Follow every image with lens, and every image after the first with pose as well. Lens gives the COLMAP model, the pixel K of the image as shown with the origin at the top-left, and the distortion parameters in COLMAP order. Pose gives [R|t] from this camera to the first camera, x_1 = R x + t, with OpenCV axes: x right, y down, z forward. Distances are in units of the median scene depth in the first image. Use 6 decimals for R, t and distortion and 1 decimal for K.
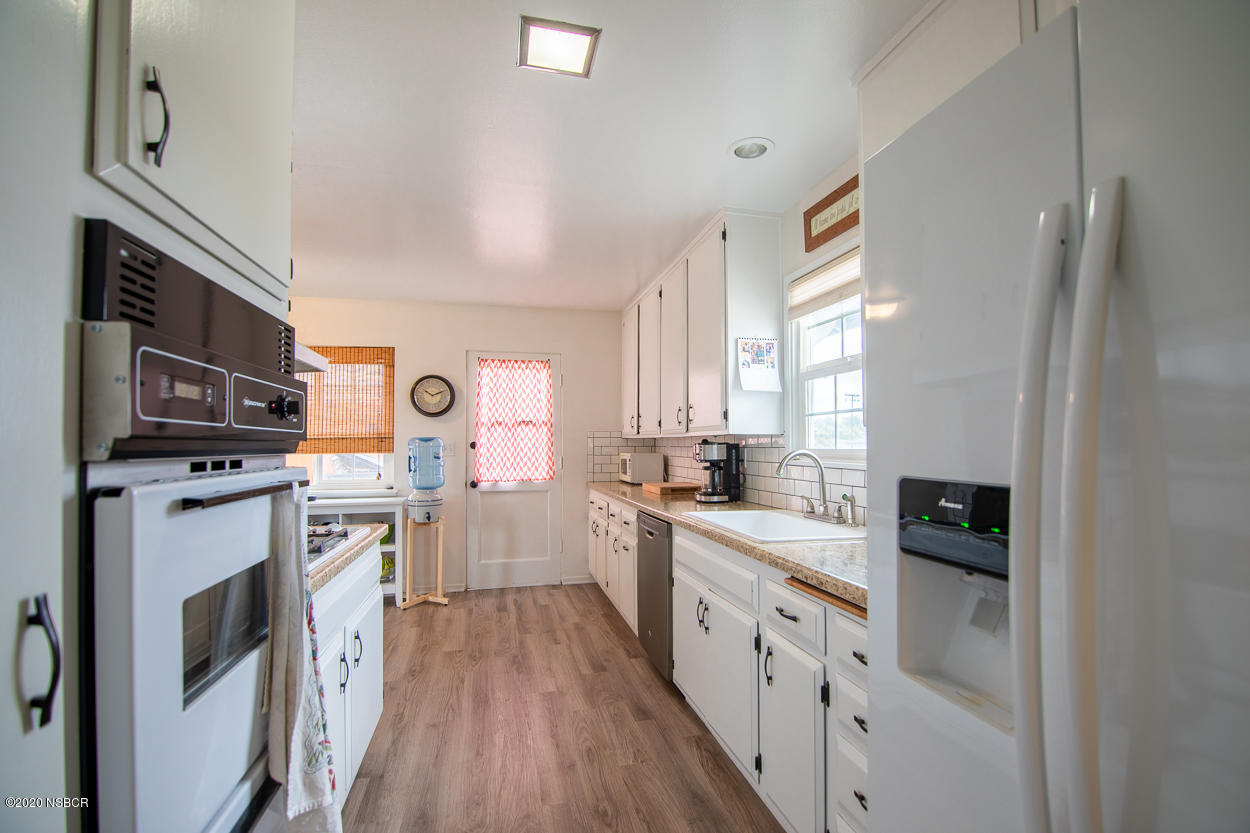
lens RADIAL K [[564.9, 0, 627.7], [0, 564.9, 441.4], [0, 0, 1]] dist [0.000862, 0.000040]
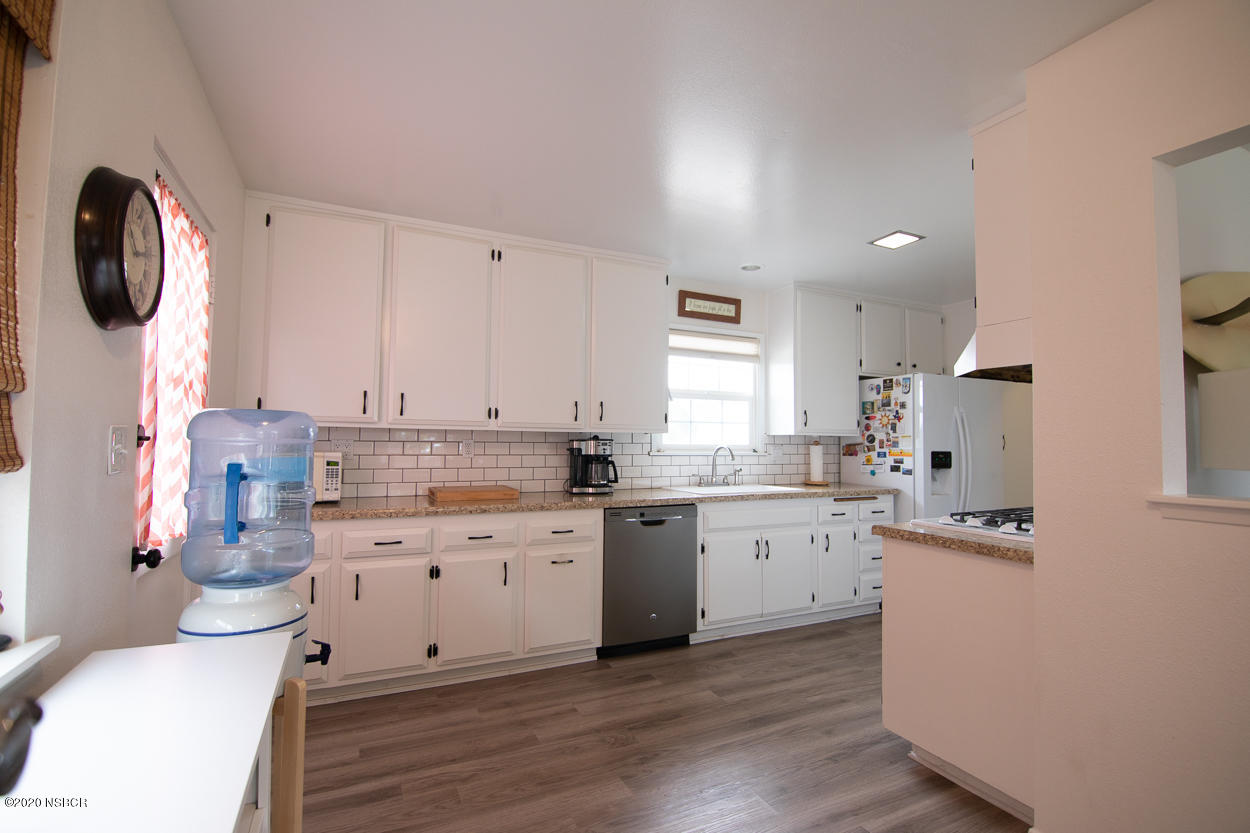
lens RADIAL K [[575.4, 0, 632.0], [0, 575.4, 419.4], [0, 0, 1]] dist [-0.000236, -0.000210]
pose [[-0.210460, 0.040126, 0.976779, -1.128902], [-0.015305, 0.998900, -0.044332, 0.016667], [-0.977483, -0.024279, -0.209615, 1.394446]]
